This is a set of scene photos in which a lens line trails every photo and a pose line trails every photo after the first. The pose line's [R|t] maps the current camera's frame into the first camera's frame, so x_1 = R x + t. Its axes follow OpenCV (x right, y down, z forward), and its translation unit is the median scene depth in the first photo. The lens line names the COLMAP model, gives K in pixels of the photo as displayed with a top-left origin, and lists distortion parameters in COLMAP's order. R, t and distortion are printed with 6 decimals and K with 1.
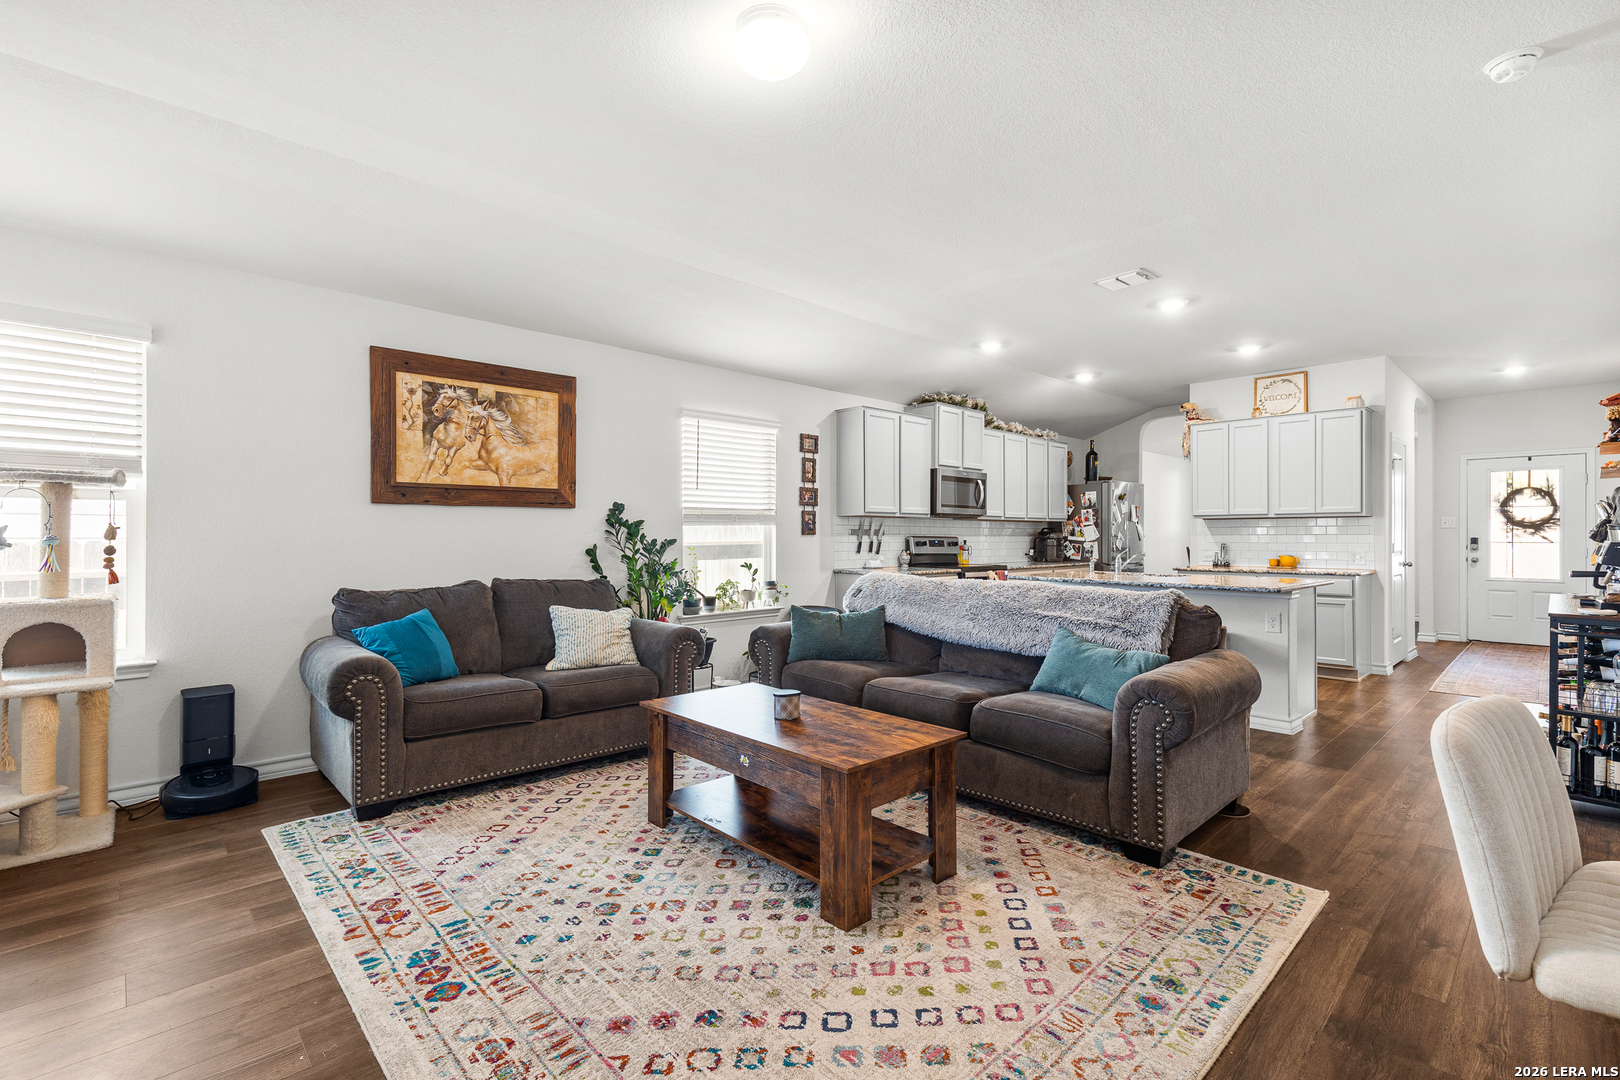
lens RADIAL K [[738.2, 0, 816.4], [0, 738.2, 536.7], [0, 0, 1]] dist [-0.001933, -0.000510]
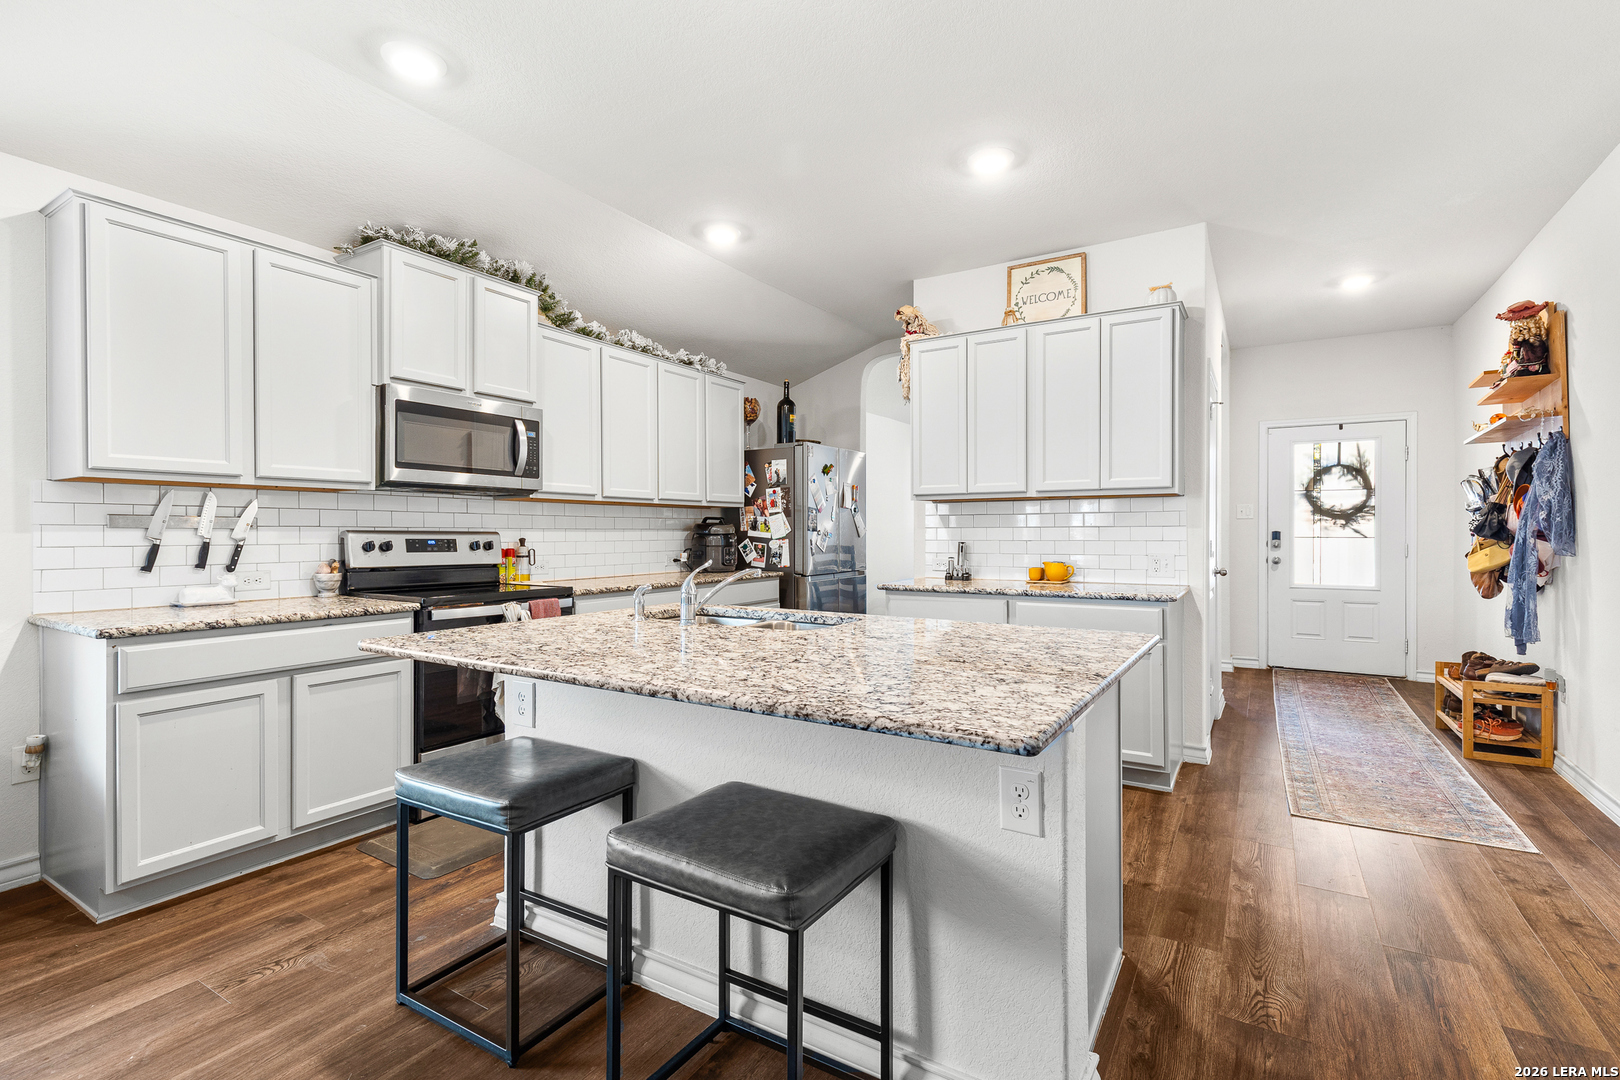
lens RADIAL K [[738.2, 0, 808.5], [0, 738.2, 538.3], [0, 0, 1]] dist [-0.001933, -0.000510]
pose [[0.969613, -0.004743, 0.244598, 0.270167], [0.002594, 0.999955, 0.009108, 0.000496], [-0.244630, -0.008197, 0.969582, 0.426084]]
